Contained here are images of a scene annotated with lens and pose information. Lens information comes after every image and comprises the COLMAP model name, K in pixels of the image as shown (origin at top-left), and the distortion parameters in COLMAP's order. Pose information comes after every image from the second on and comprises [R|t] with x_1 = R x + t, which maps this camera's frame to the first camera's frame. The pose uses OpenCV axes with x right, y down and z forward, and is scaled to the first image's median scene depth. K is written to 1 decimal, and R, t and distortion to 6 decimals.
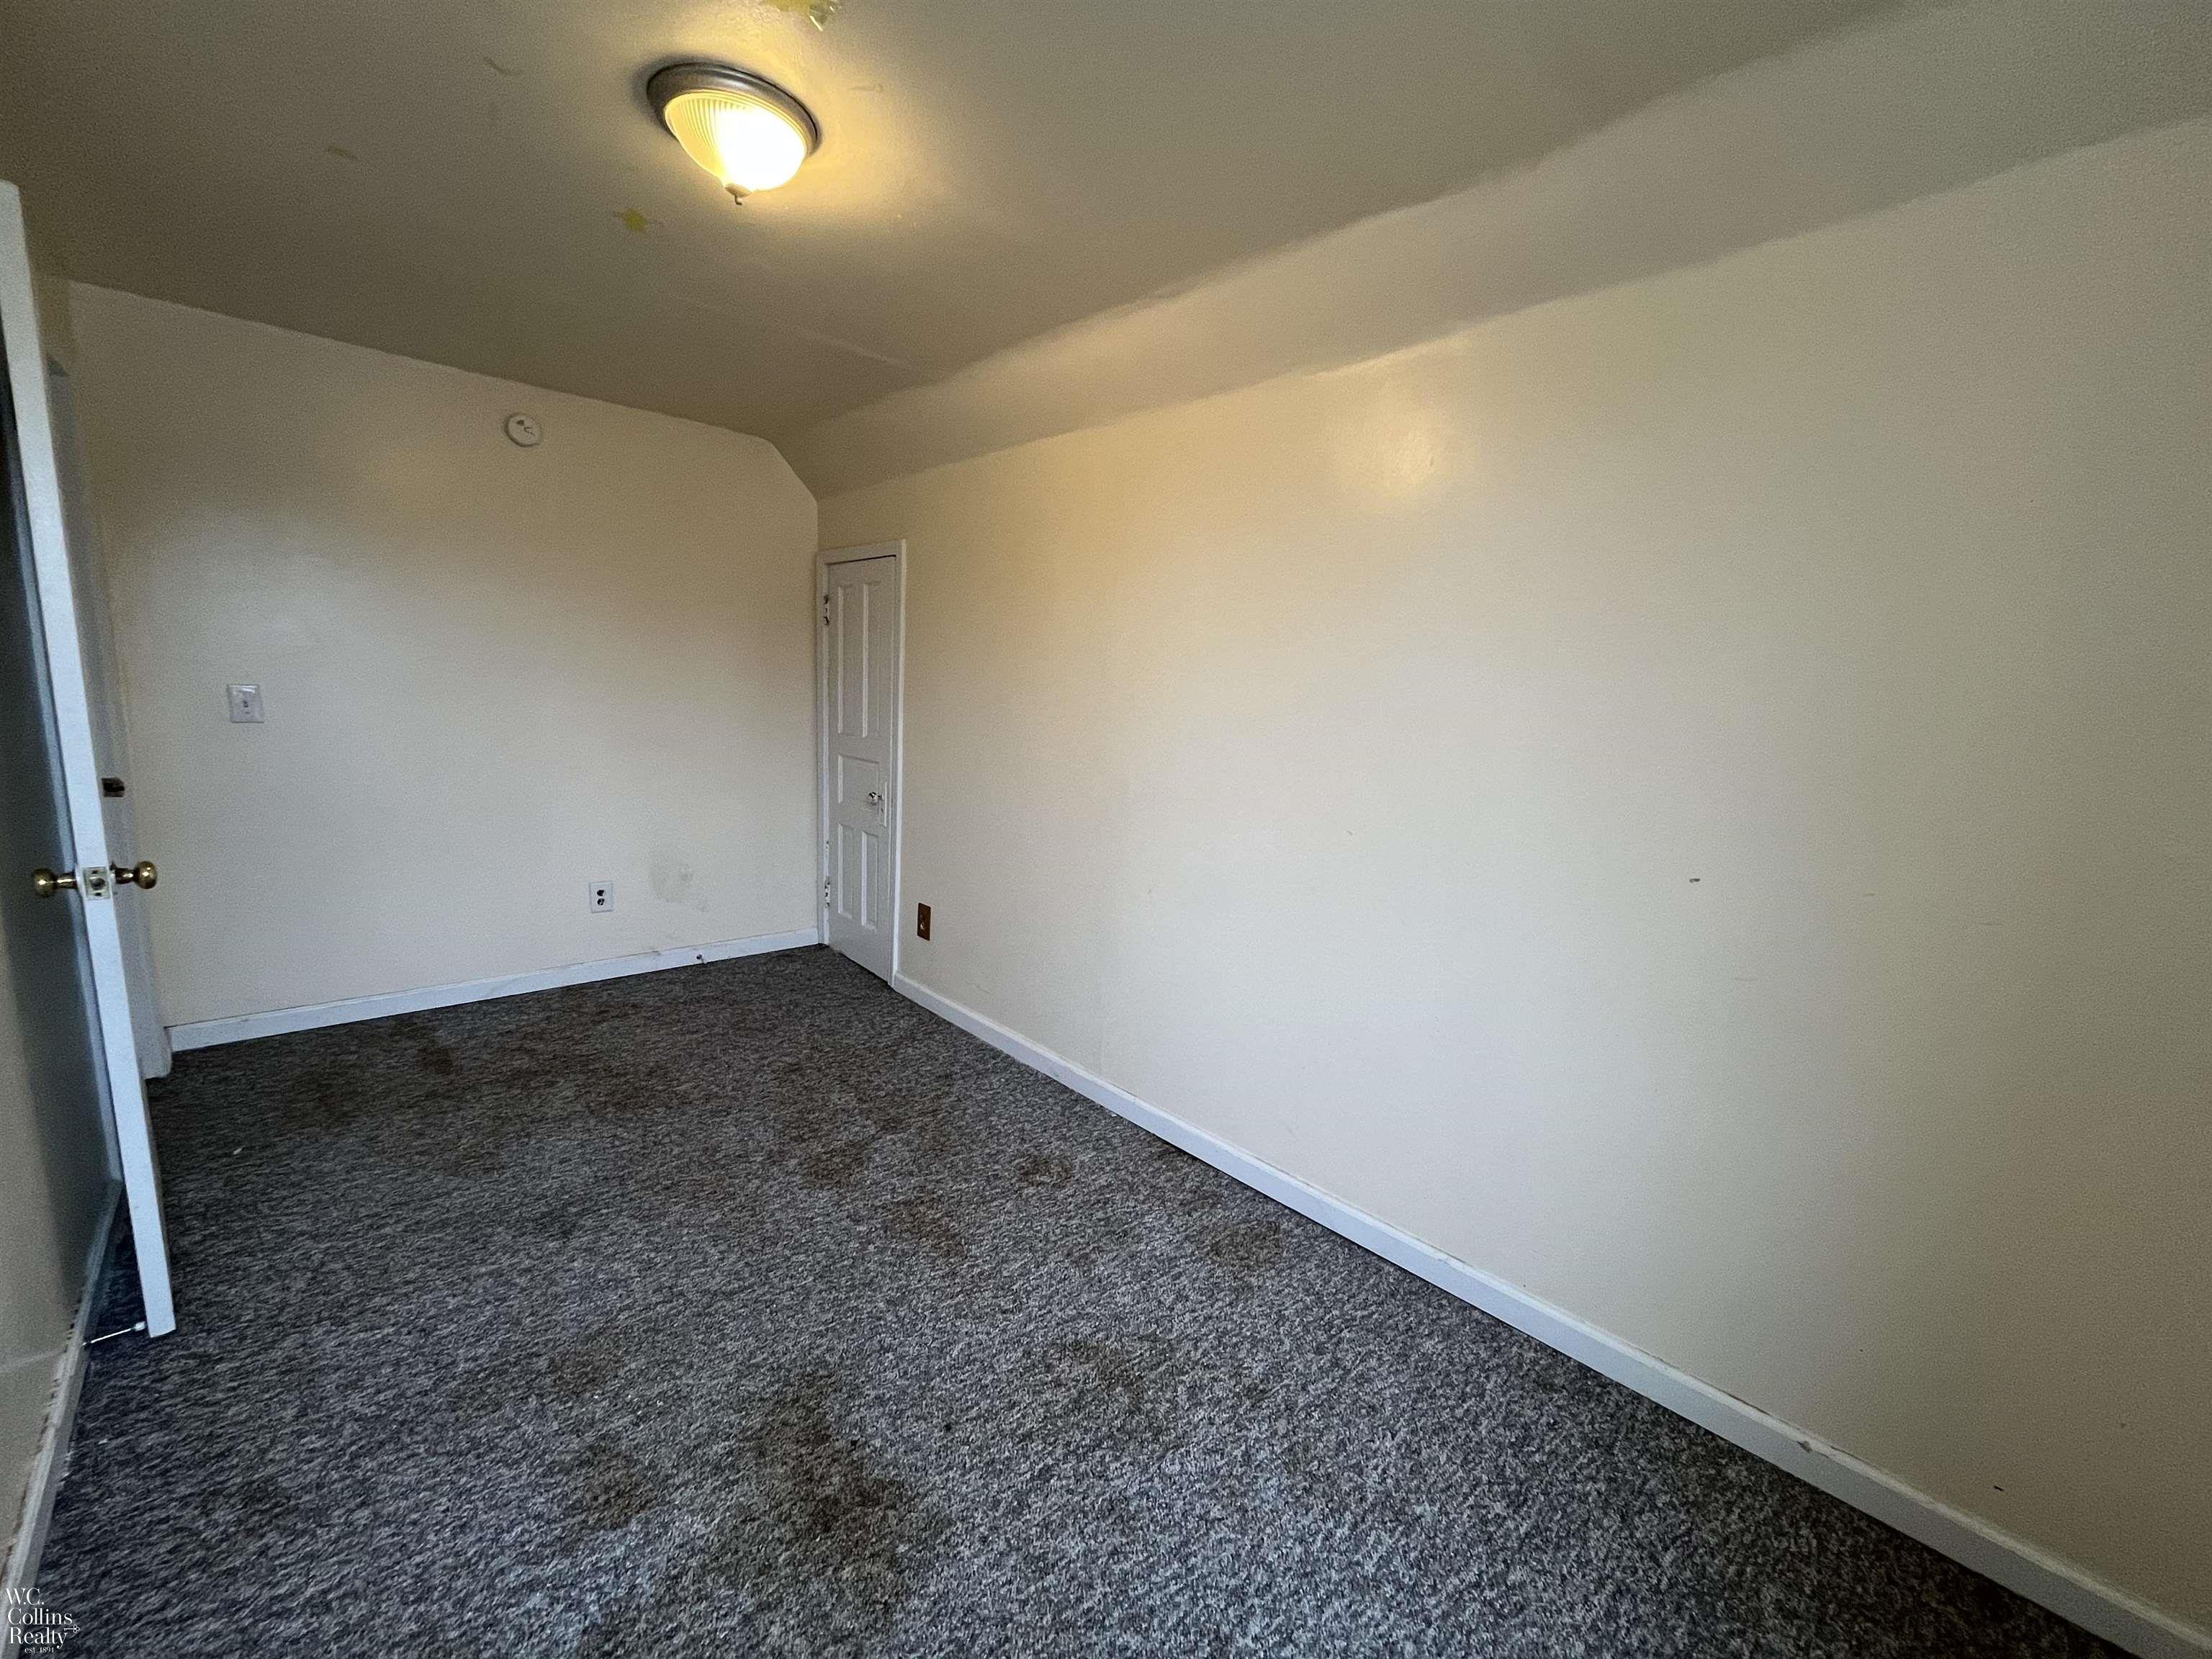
lens RADIAL K [[896.8, 0, 1101.3], [0, 896.8, 839.4], [0, 0, 1]] dist [0.001732, -0.000146]
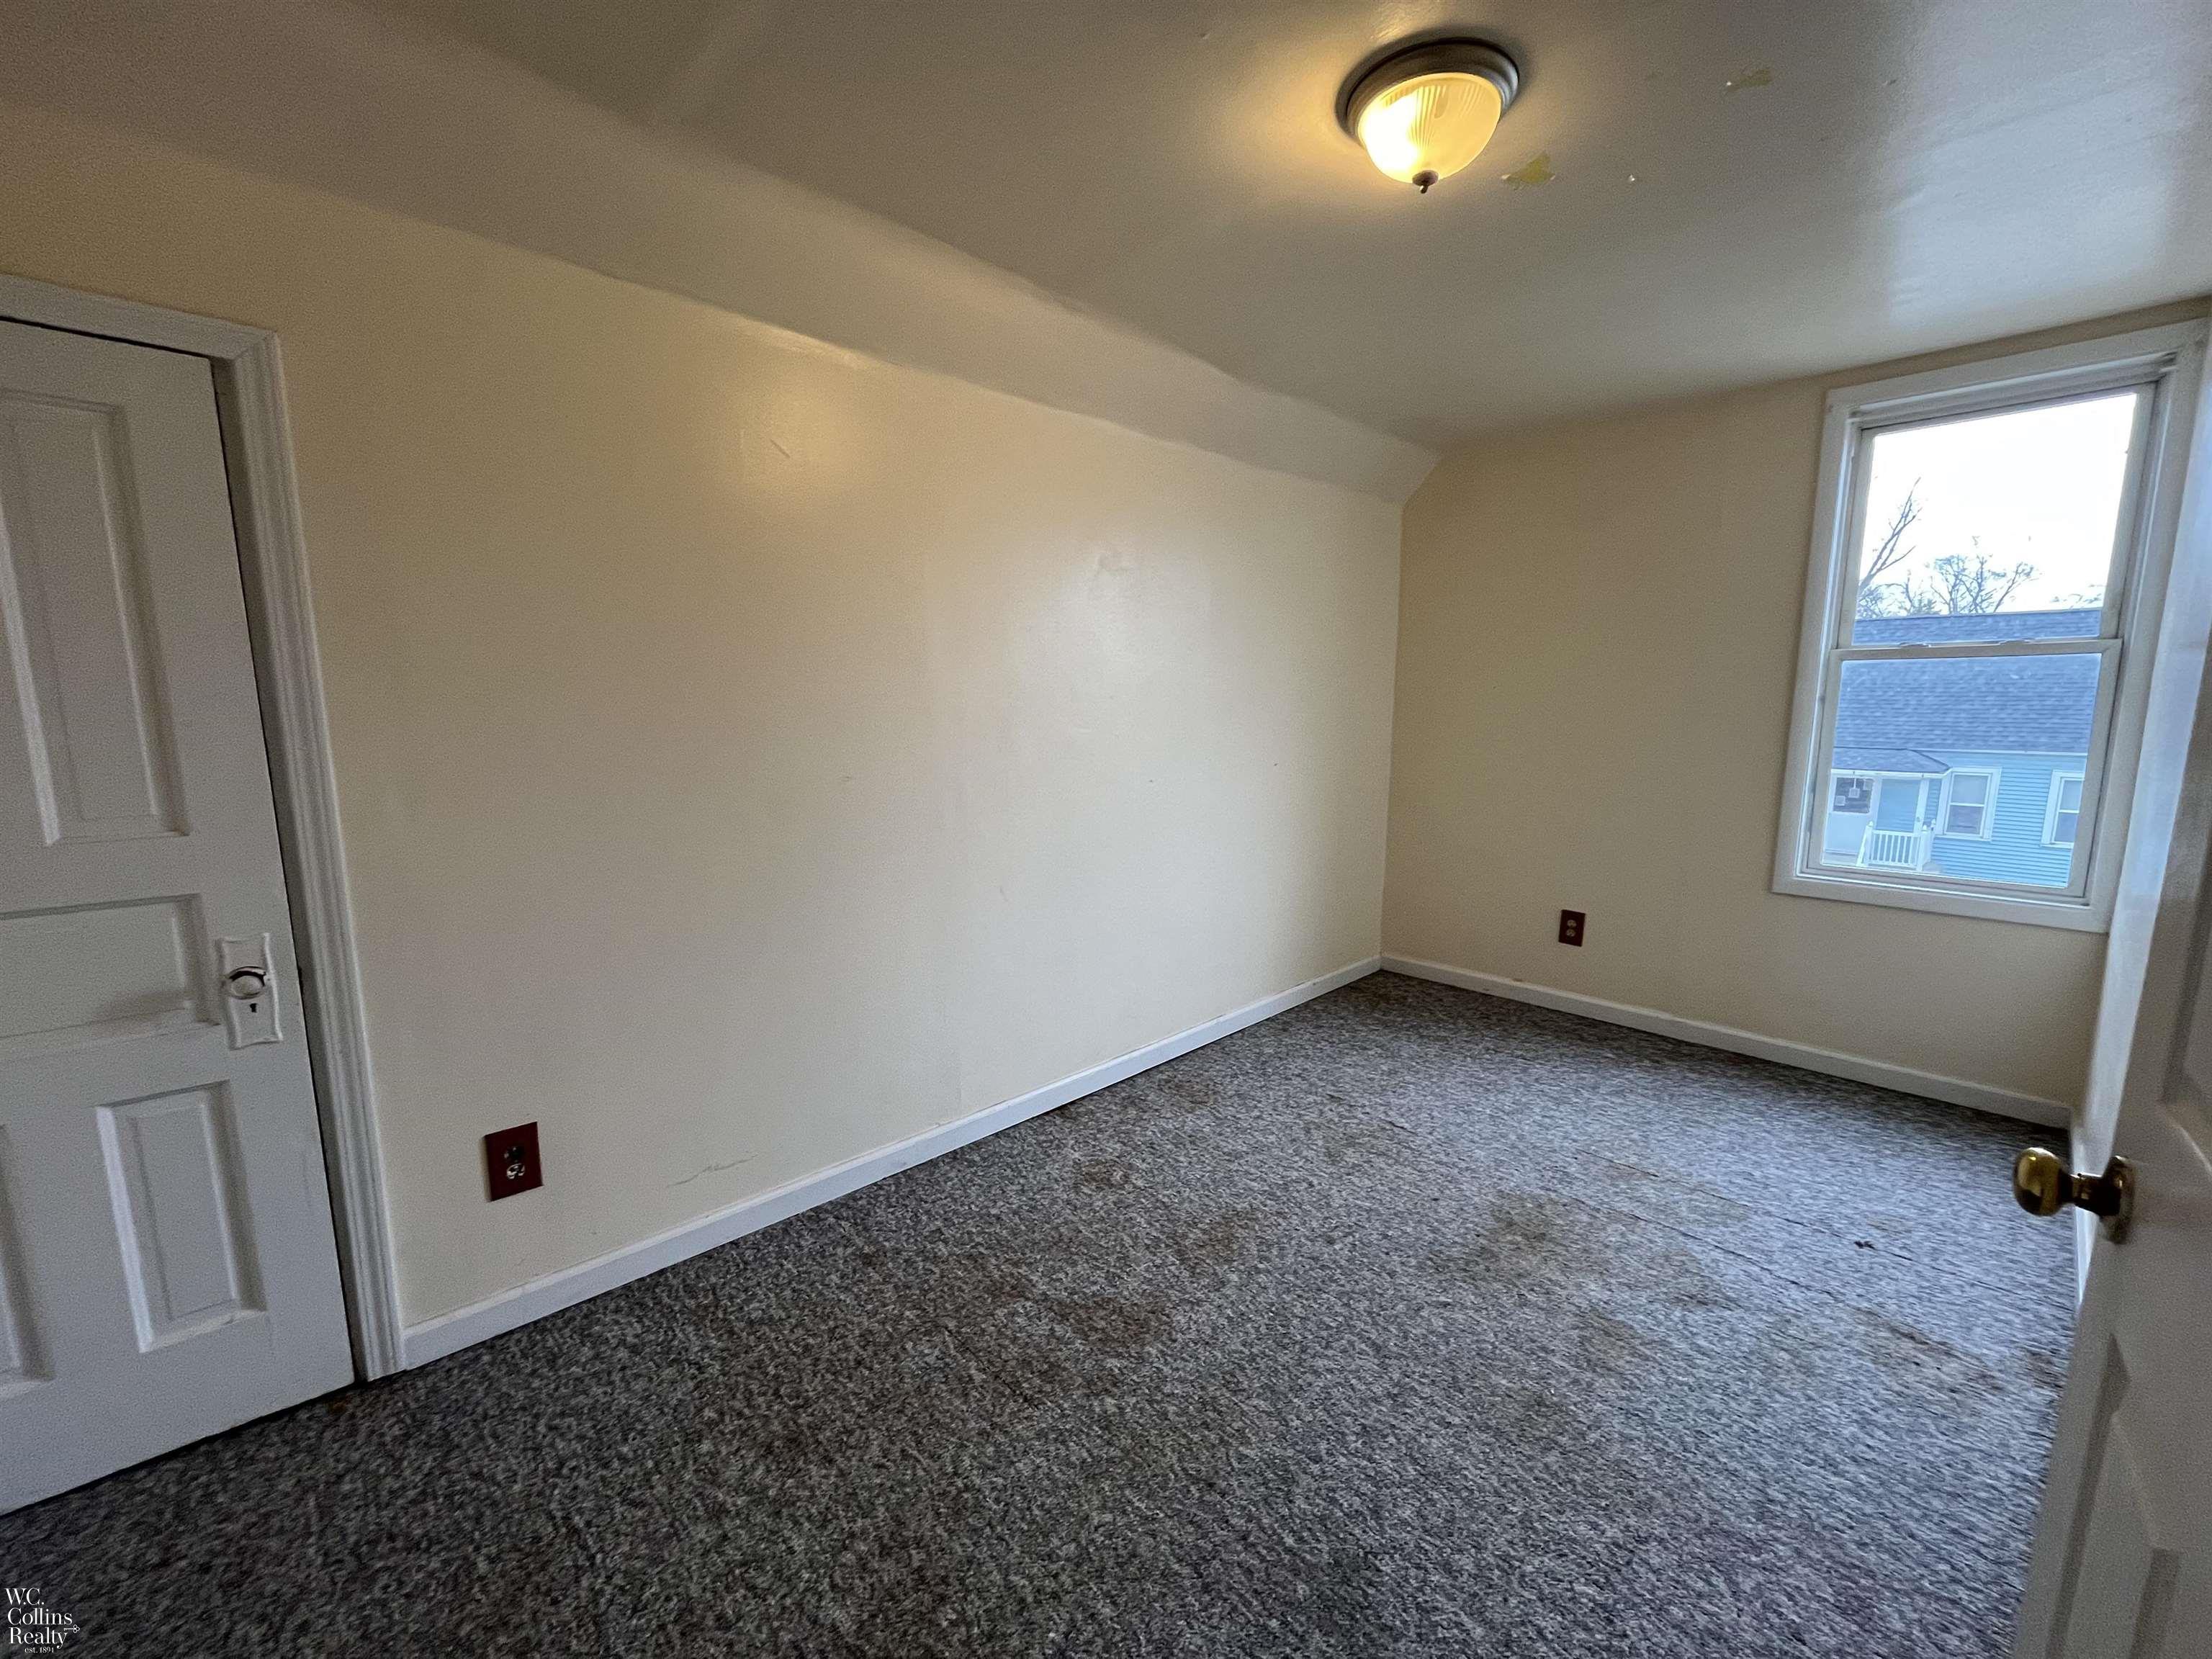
lens RADIAL K [[896.8, 0, 1101.3], [0, 896.8, 839.4], [0, 0, 1]] dist [0.001732, -0.000146]
pose [[-0.025898, -0.201880, 0.979068, -1.210211], [0.162449, 0.965528, 0.203386, -0.237568], [-0.986377, 0.164316, 0.007790, 1.185521]]
